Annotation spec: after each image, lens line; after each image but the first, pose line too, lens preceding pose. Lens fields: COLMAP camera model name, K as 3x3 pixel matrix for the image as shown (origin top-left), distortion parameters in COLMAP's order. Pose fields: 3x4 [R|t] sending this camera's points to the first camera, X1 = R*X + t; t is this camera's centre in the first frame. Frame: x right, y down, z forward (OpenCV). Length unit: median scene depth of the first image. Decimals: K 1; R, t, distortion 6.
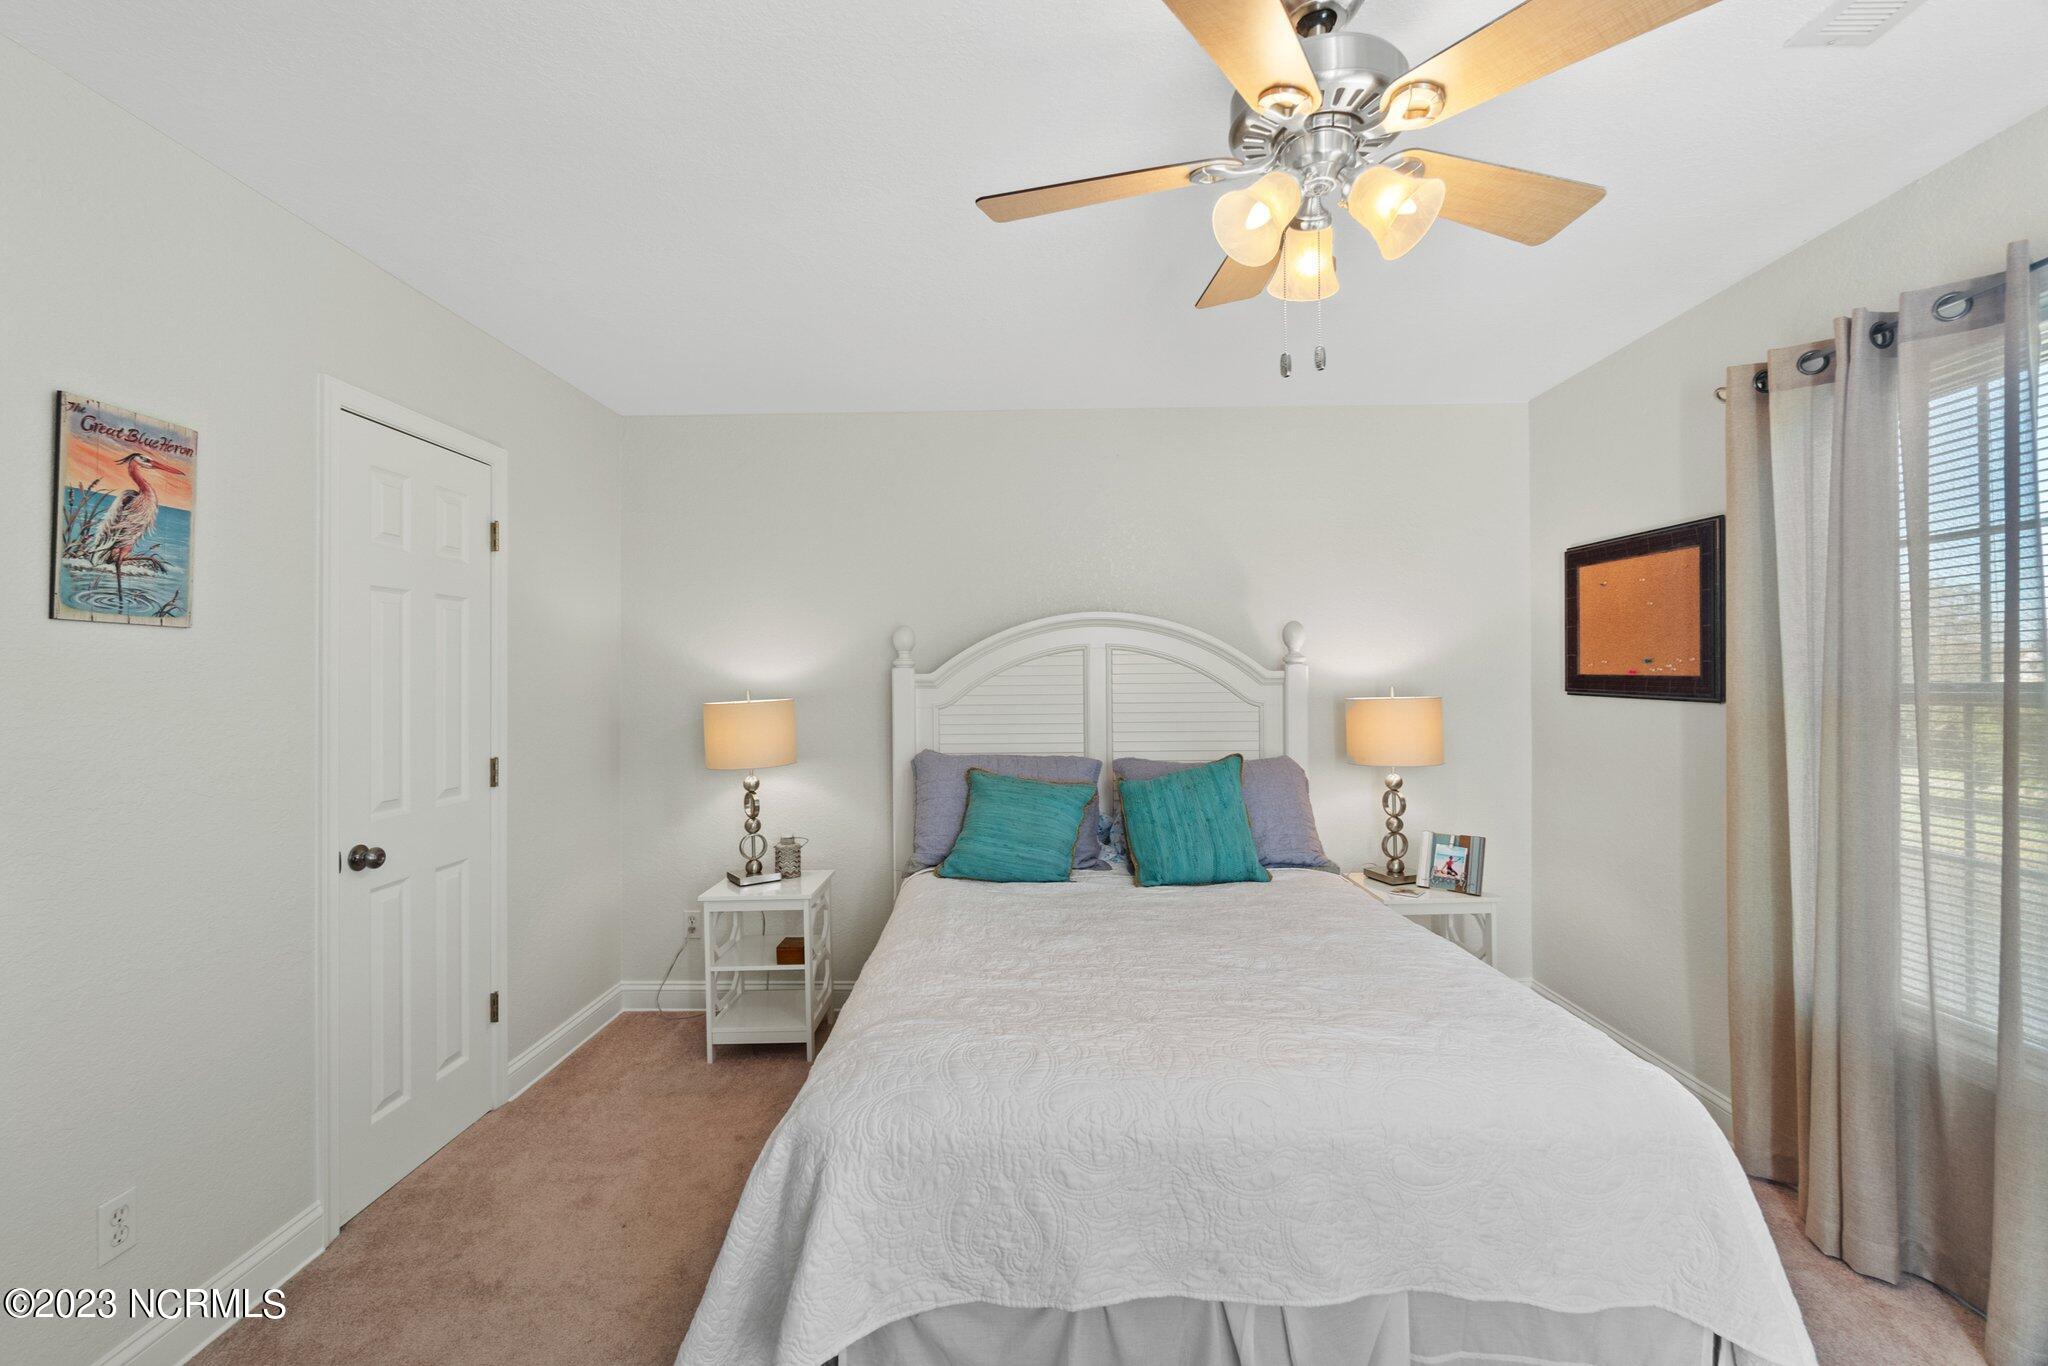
lens RADIAL K [[892.2, 0, 1005.8], [0, 892.2, 673.0], [0, 0, 1]] dist [-0.004881, -0.000192]
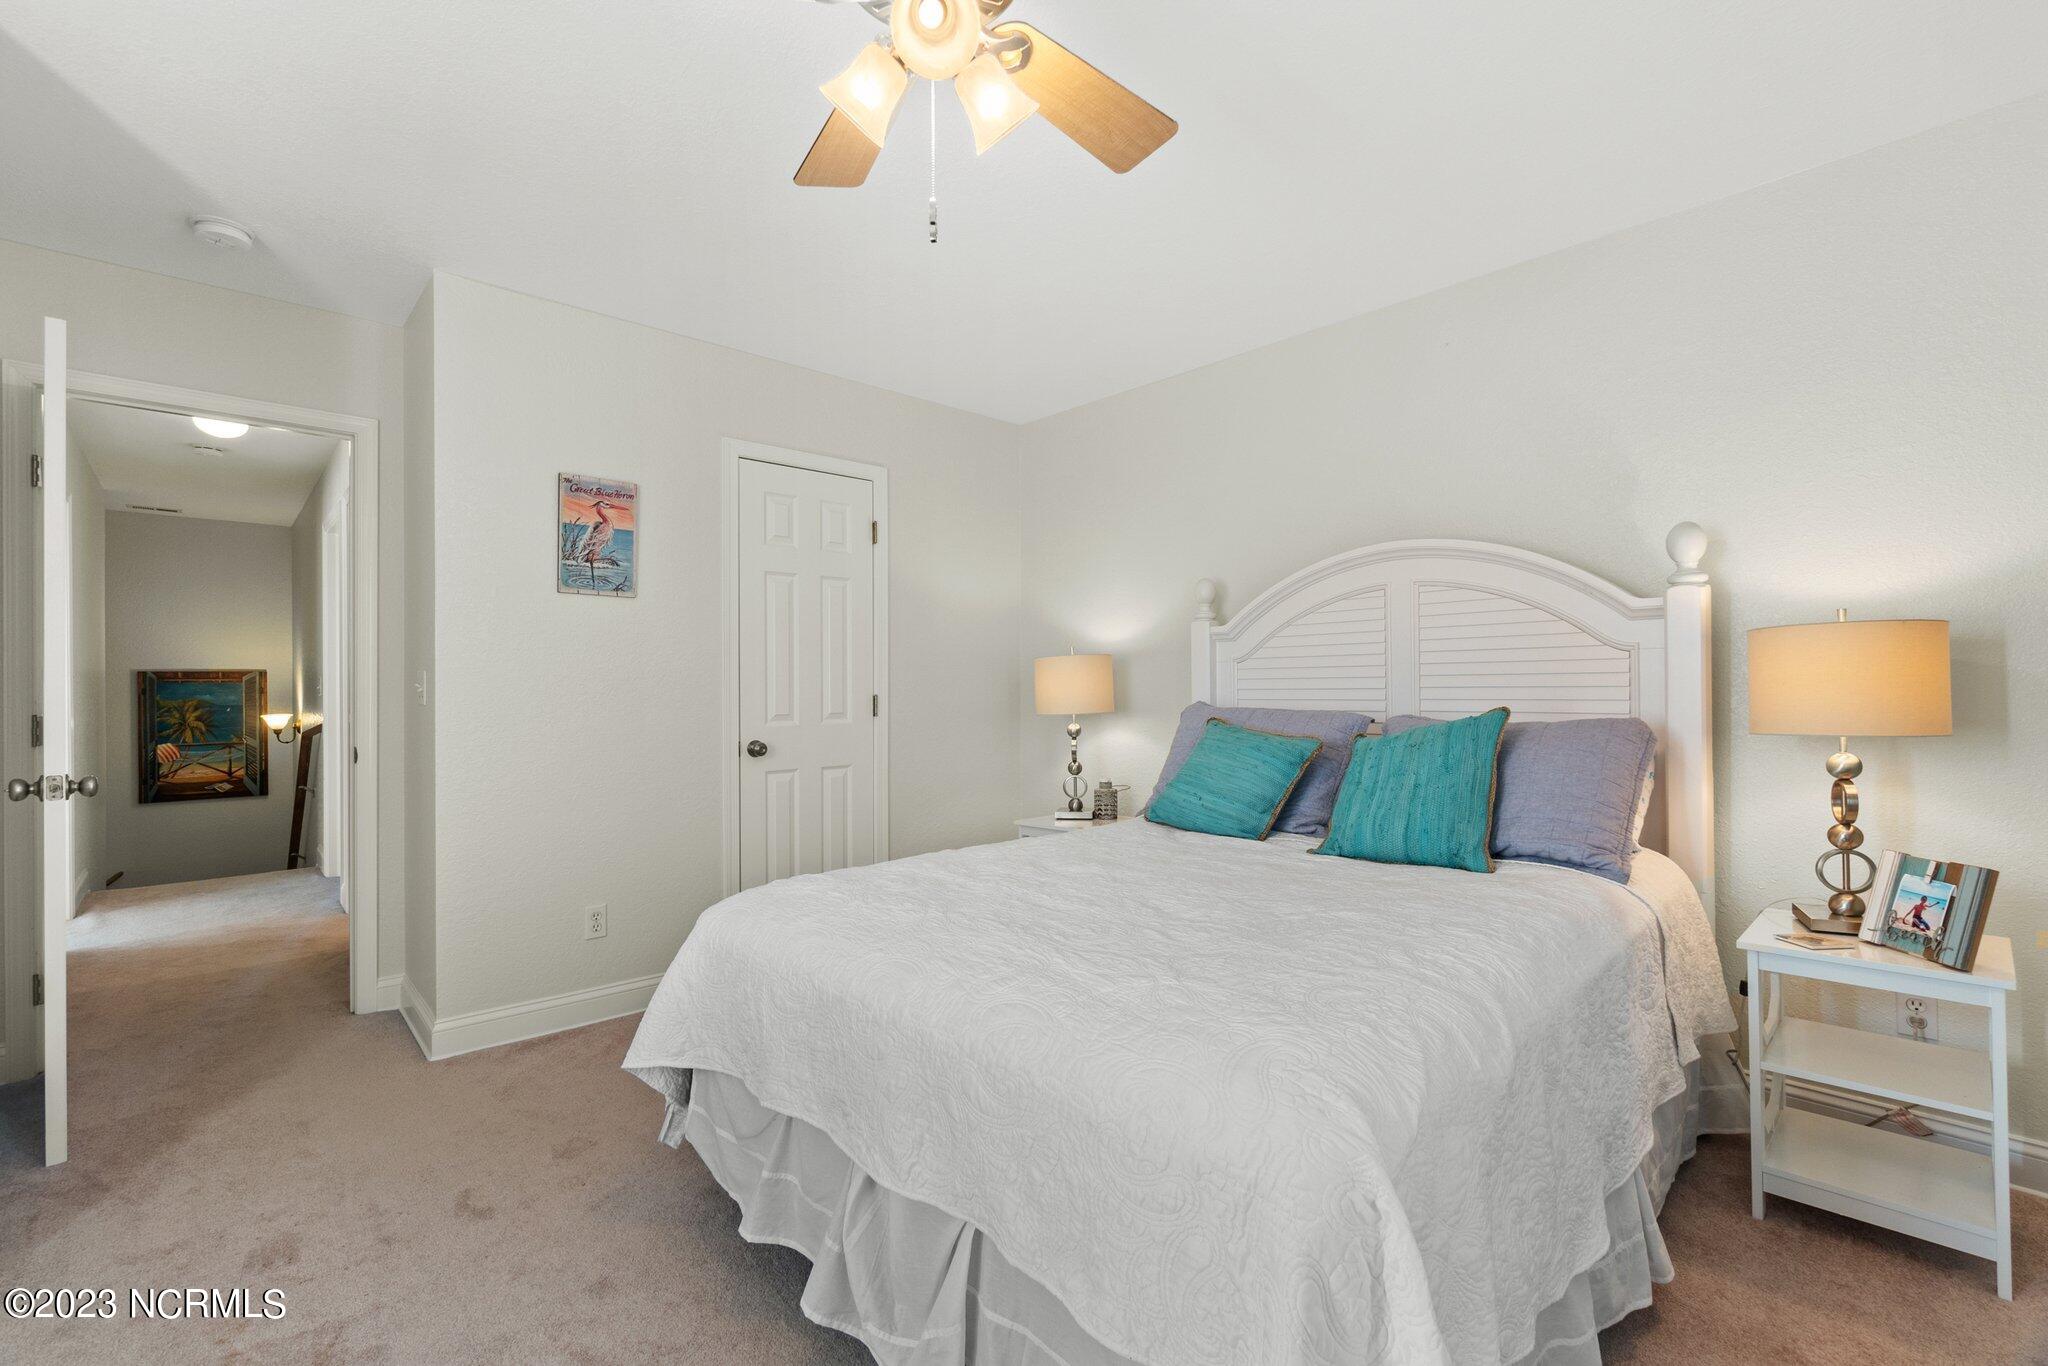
lens RADIAL K [[892.2, 0, 1010.2], [0, 892.2, 687.8], [0, 0, 1]] dist [-0.004881, -0.000192]
pose [[0.692207, 0.004910, -0.721682, 0.595666], [0.001765, 0.999962, 0.008496, 0.078419], [0.721696, -0.007155, 0.692173, 0.218377]]
